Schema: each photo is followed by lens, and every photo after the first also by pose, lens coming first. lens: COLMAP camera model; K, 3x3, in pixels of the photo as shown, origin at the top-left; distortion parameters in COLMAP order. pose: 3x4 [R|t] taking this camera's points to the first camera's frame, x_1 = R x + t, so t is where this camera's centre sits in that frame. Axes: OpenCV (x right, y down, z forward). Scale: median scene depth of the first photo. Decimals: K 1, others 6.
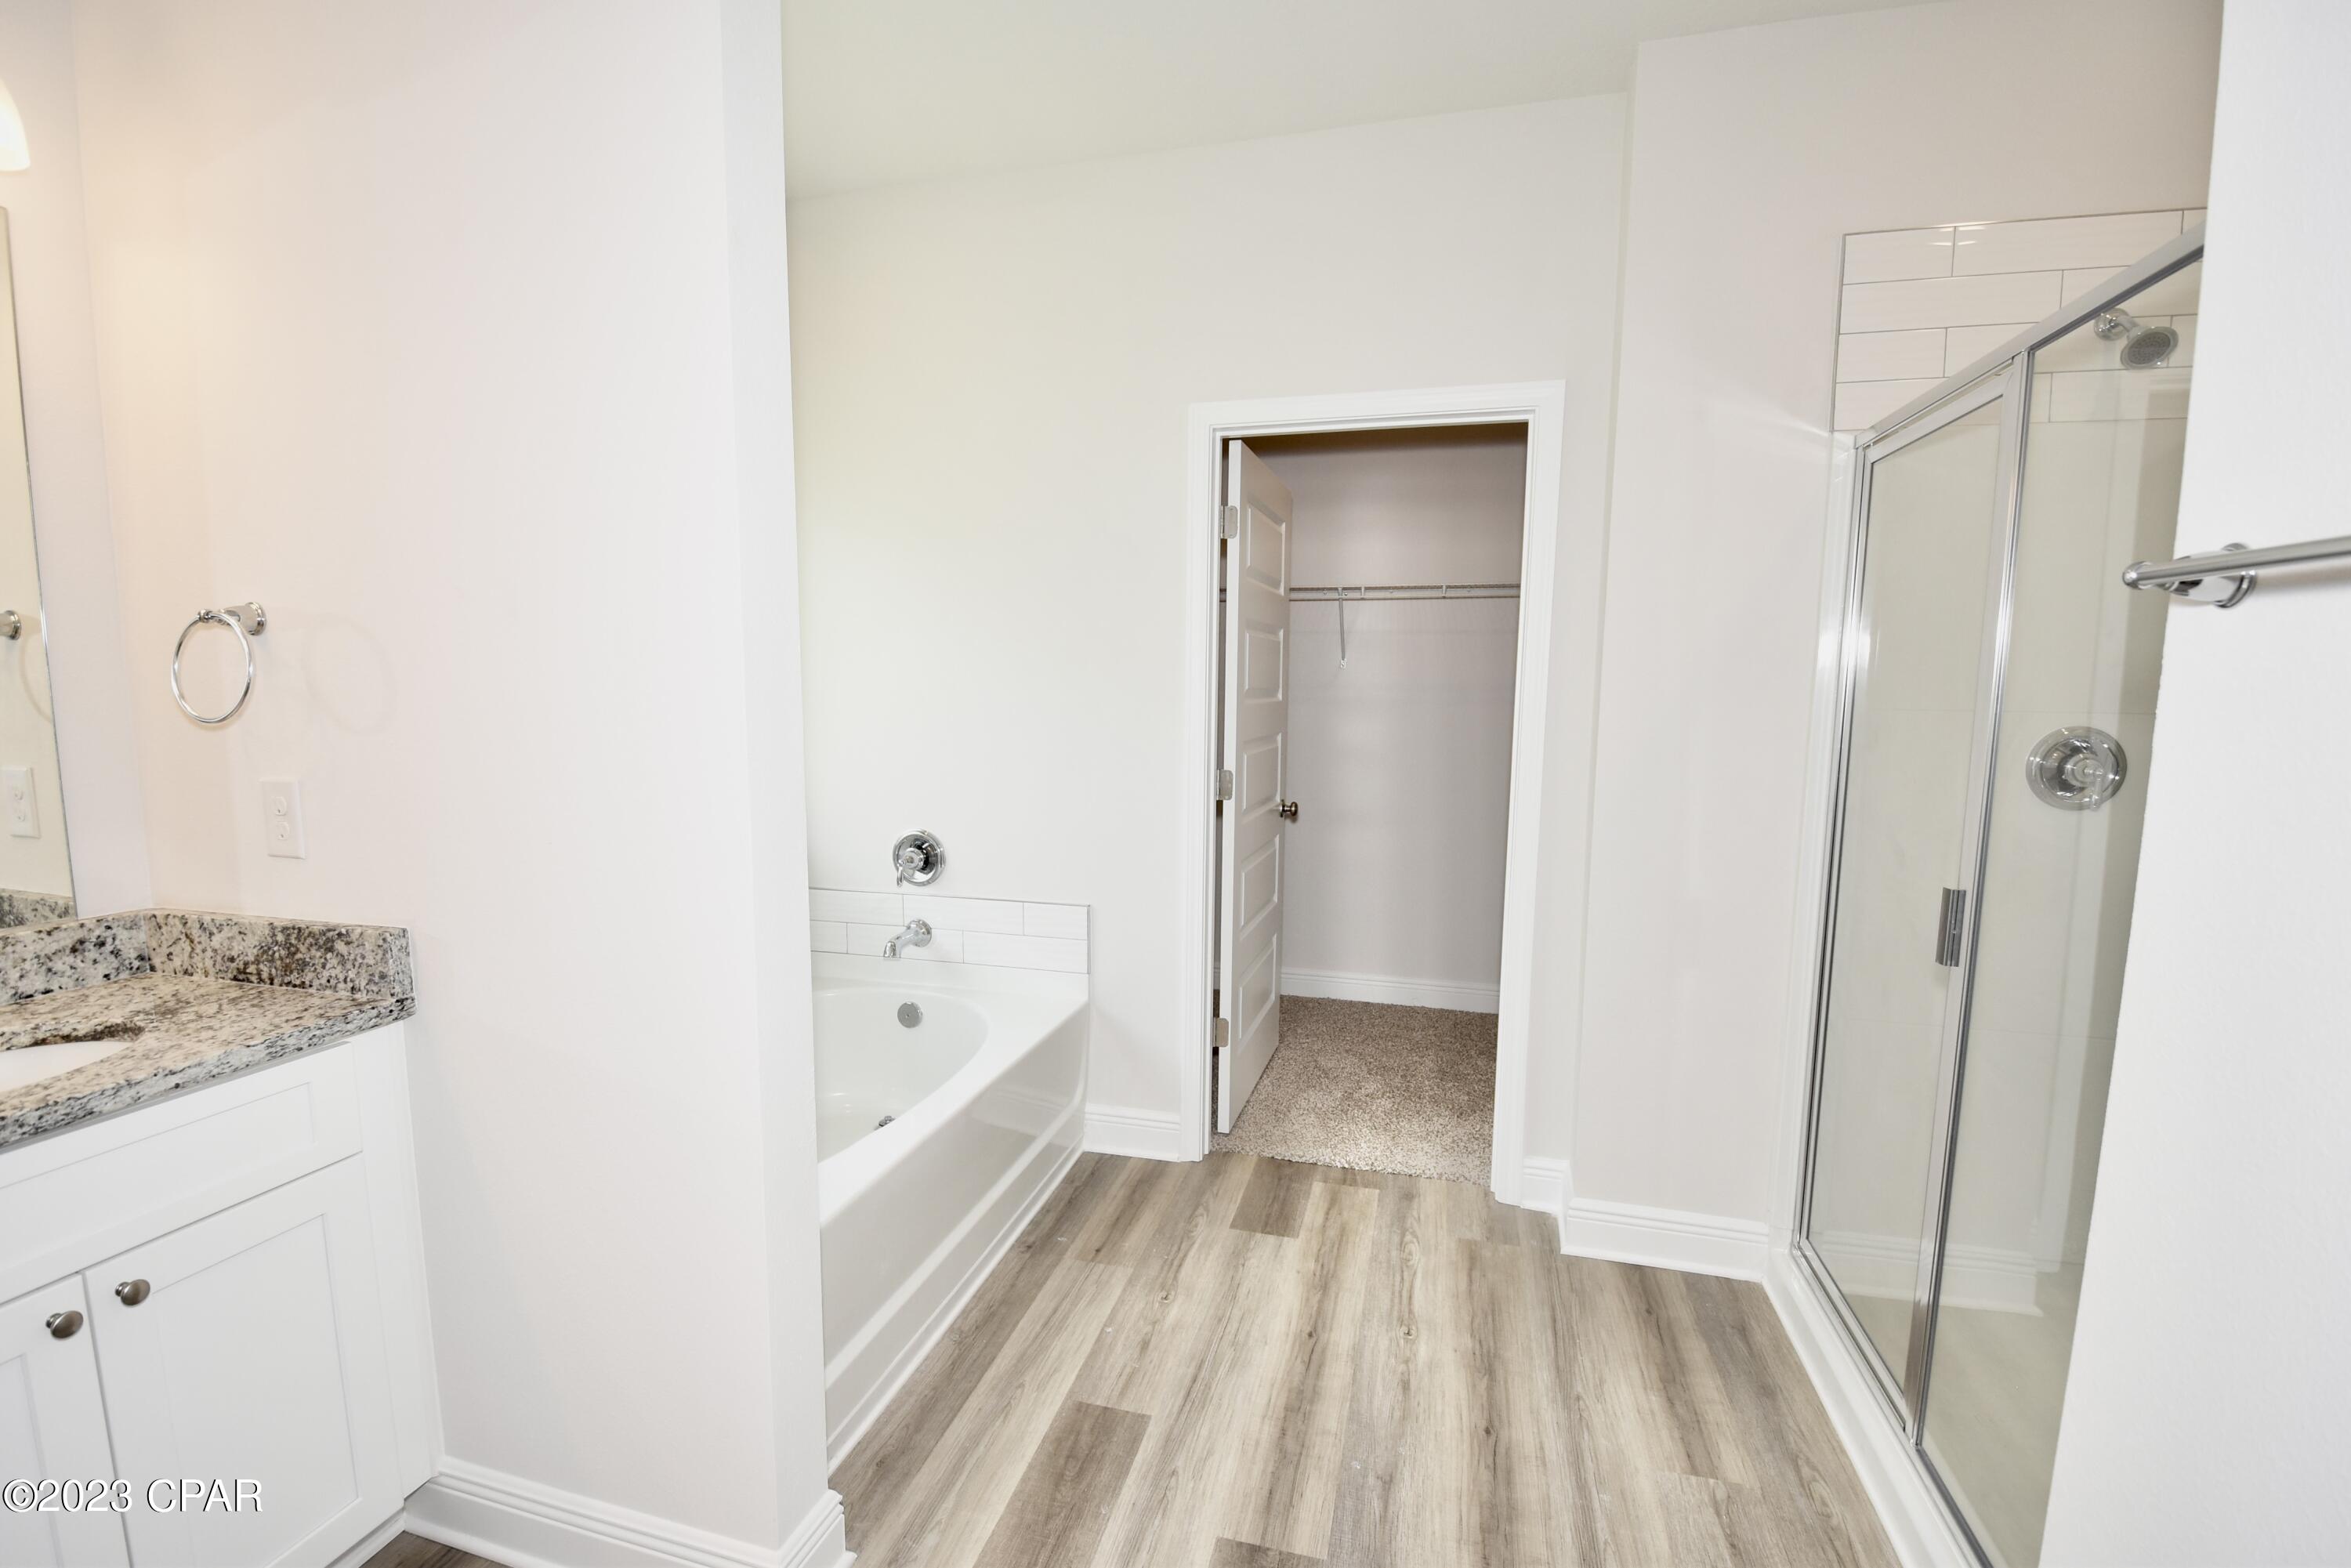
lens RADIAL K [[1026.9, 0, 1174.3], [0, 1026.9, 802.4], [0, 0, 1]] dist [0.014191, -0.022126]
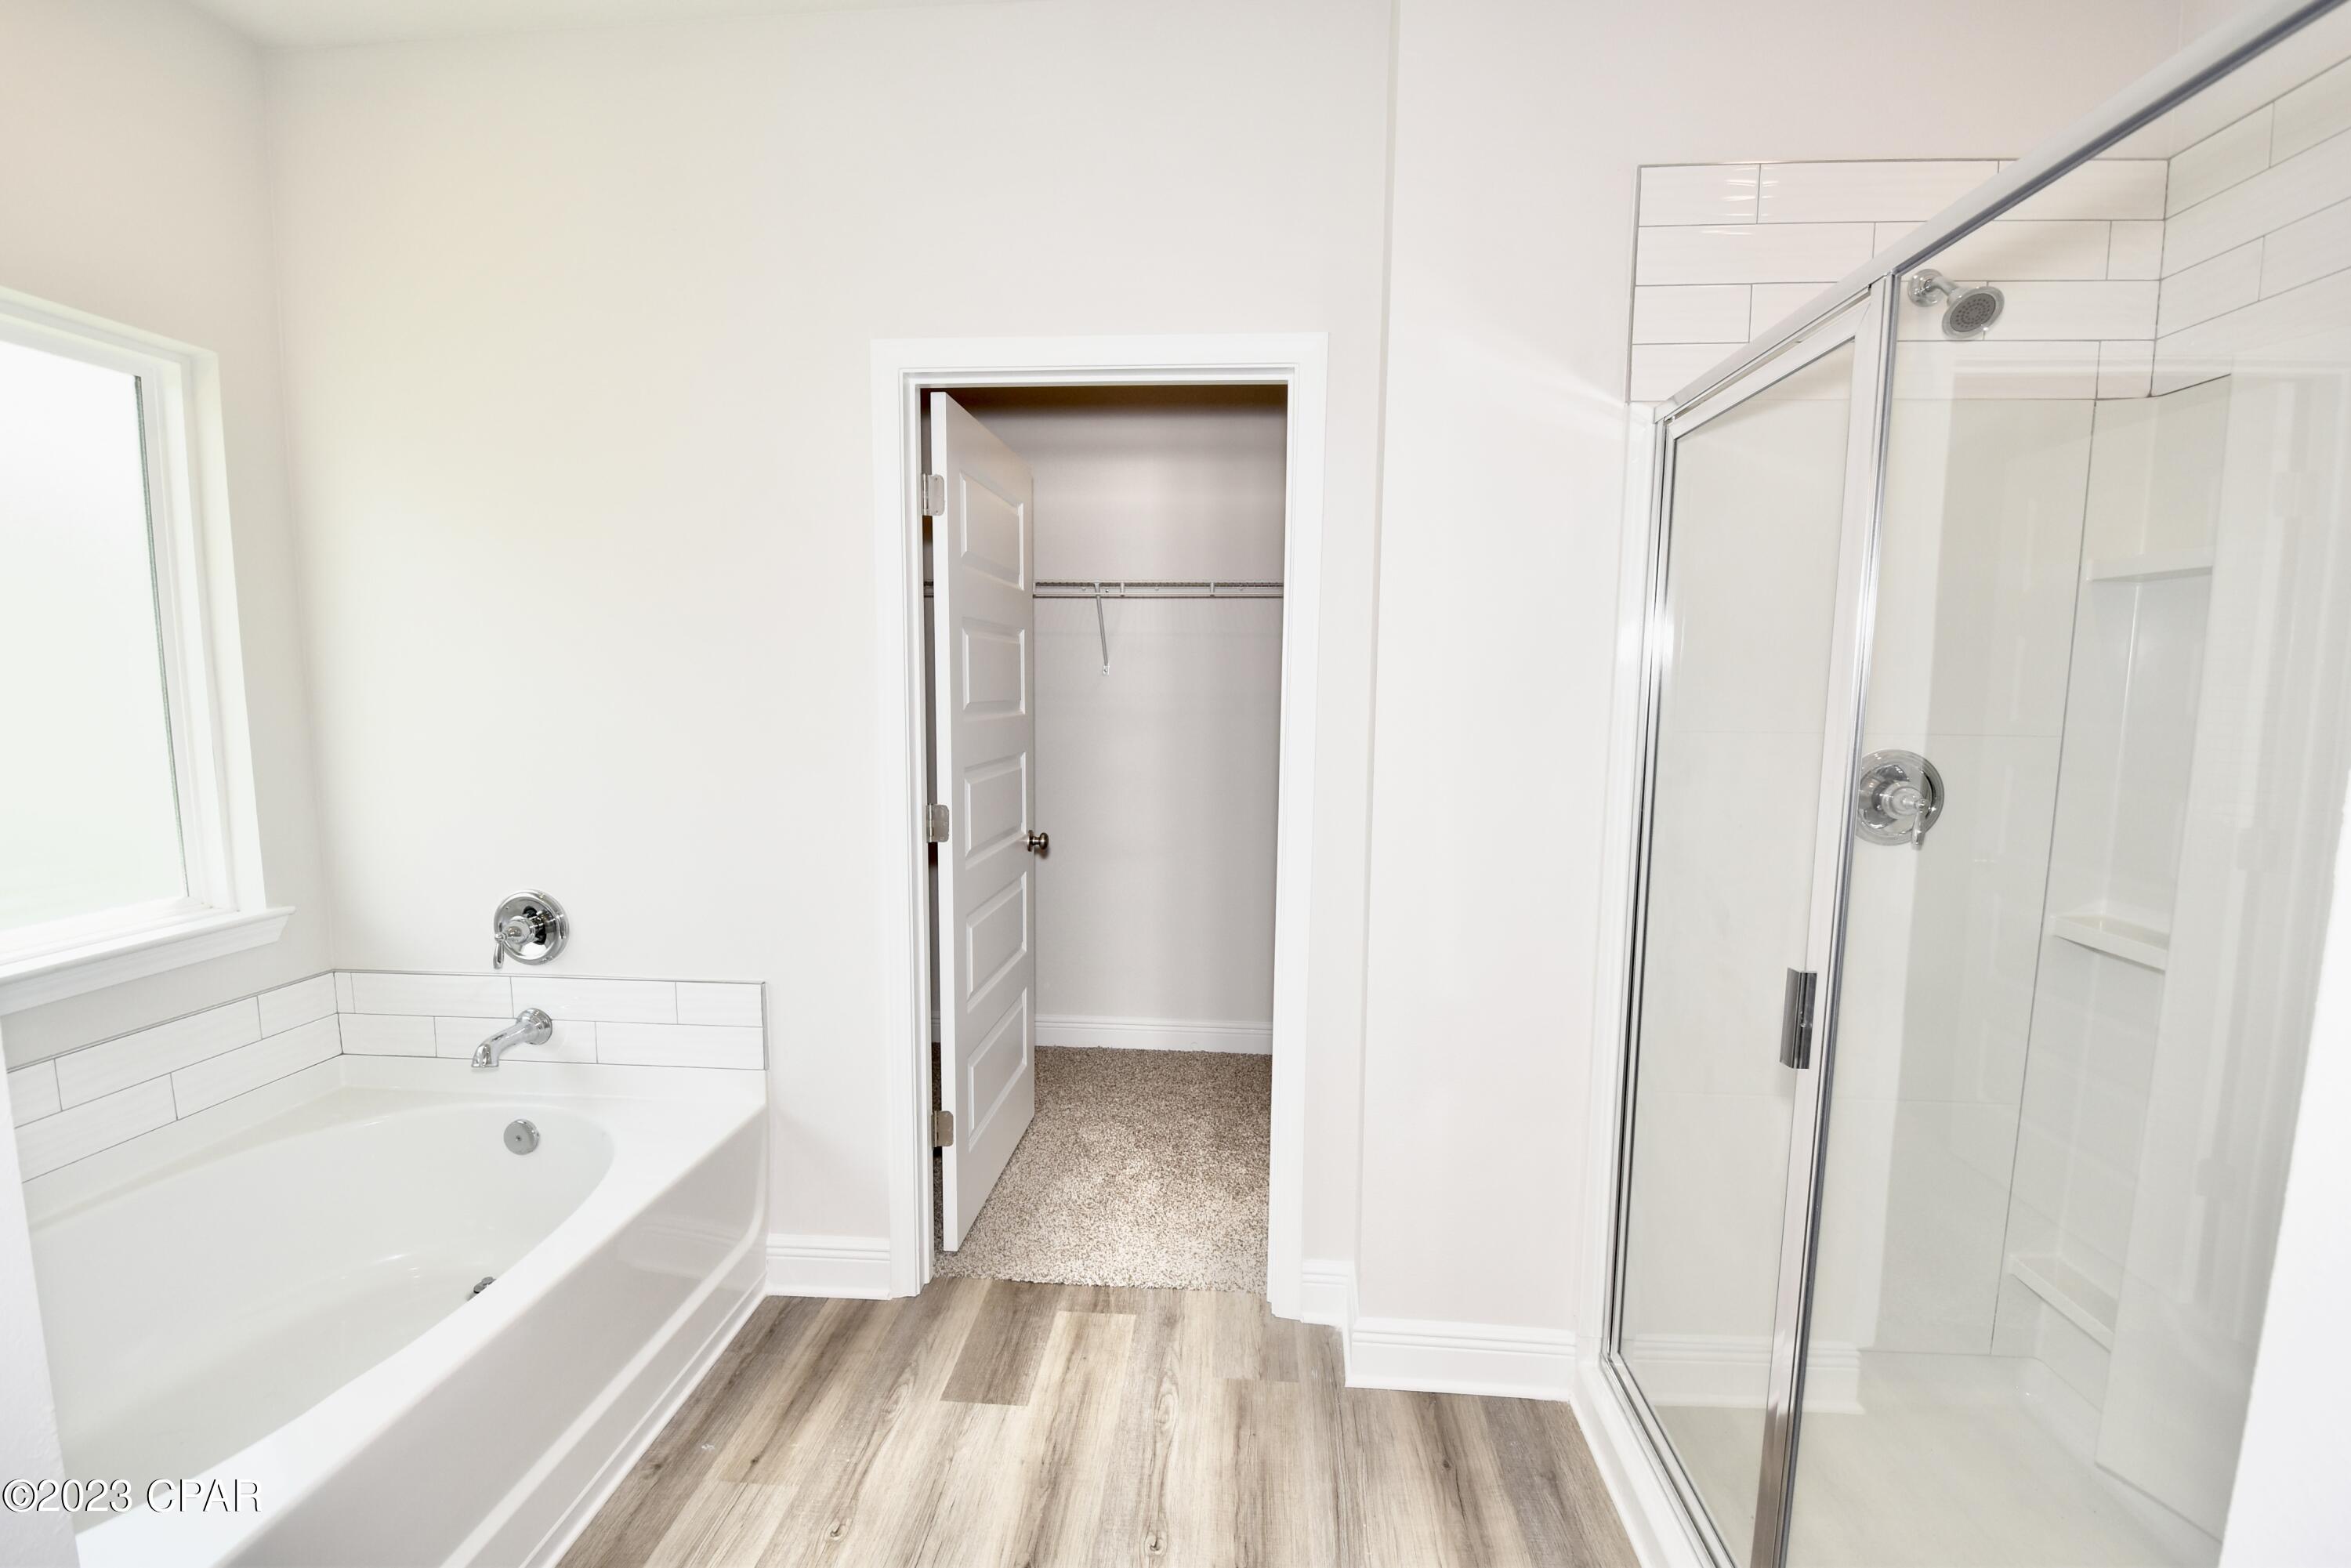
lens RADIAL K [[1026.9, 0, 1174.3], [0, 1026.9, 802.4], [0, 0, 1]] dist [0.014191, -0.022126]
pose [[0.982436, -0.021051, 0.185410, 0.102377], [0.021075, 0.999776, 0.001839, -0.039156], [-0.185407, 0.002101, 0.982660, 0.223171]]
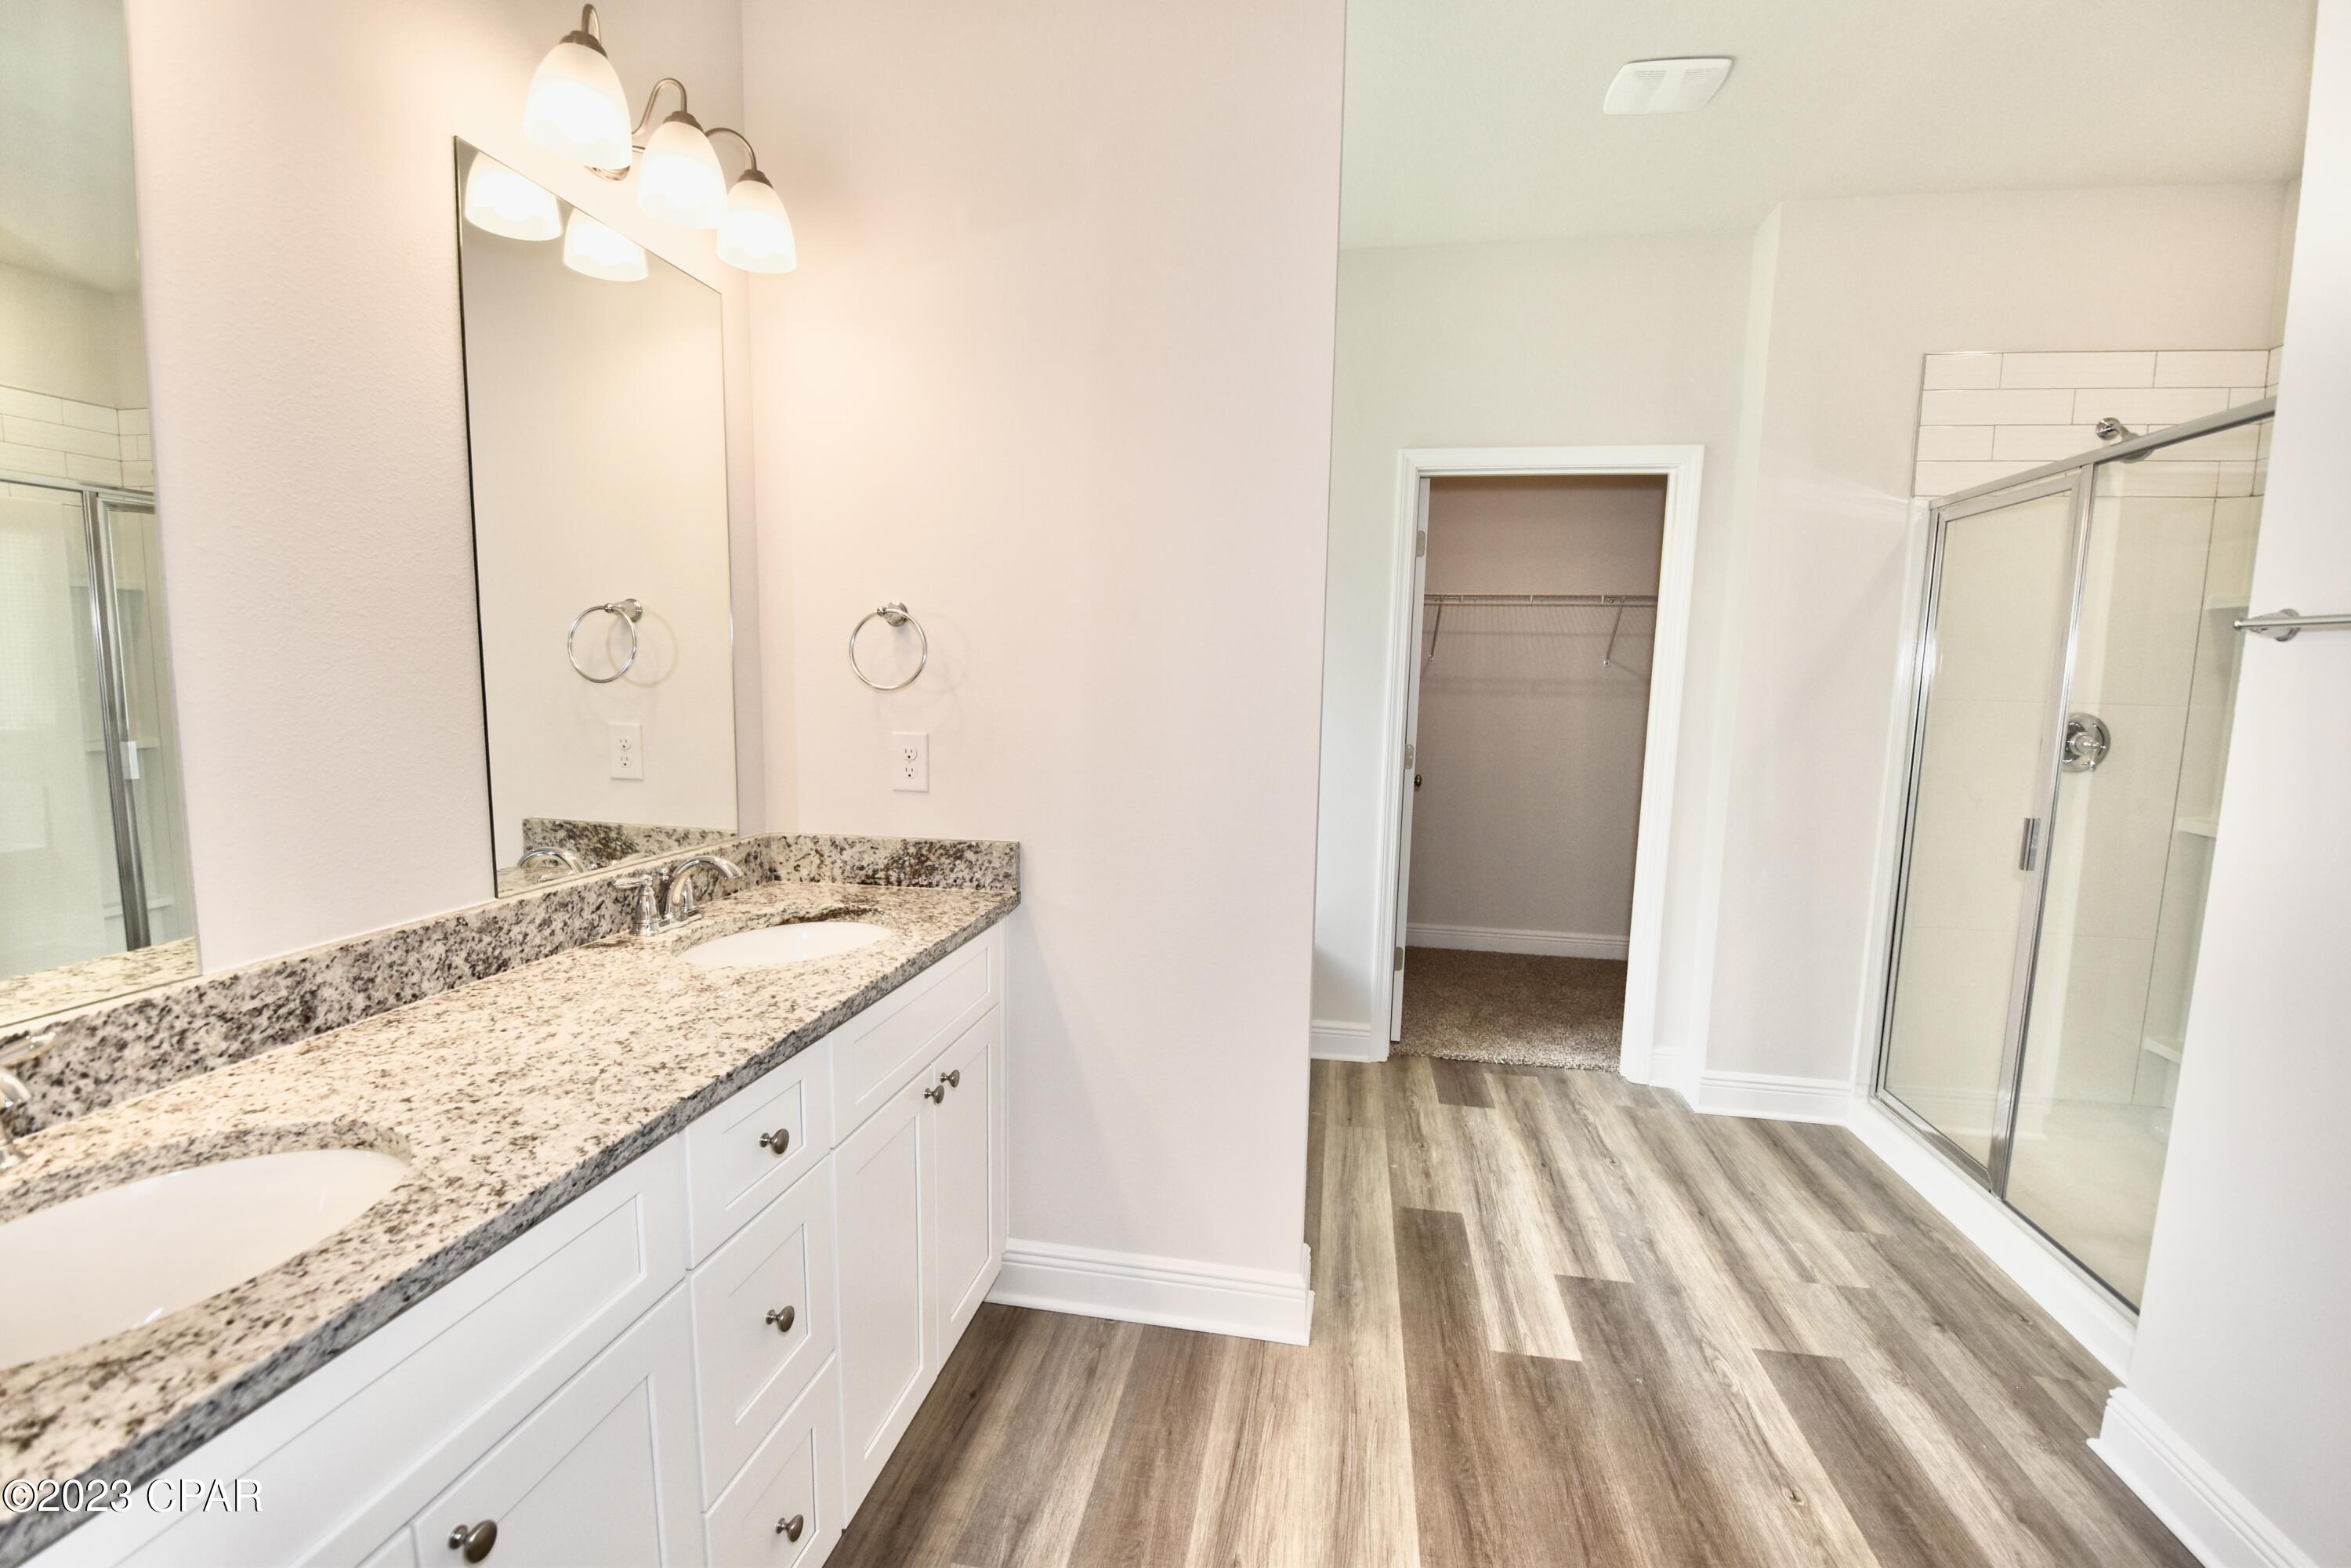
lens RADIAL K [[1026.9, 0, 1174.3], [0, 1026.9, 802.4], [0, 0, 1]] dist [0.014191, -0.022126]
pose [[0.995588, 0.003040, 0.093787, -0.435391], [-0.003596, 0.999977, 0.005751, 0.039696], [-0.093768, -0.006063, 0.995576, -0.256609]]
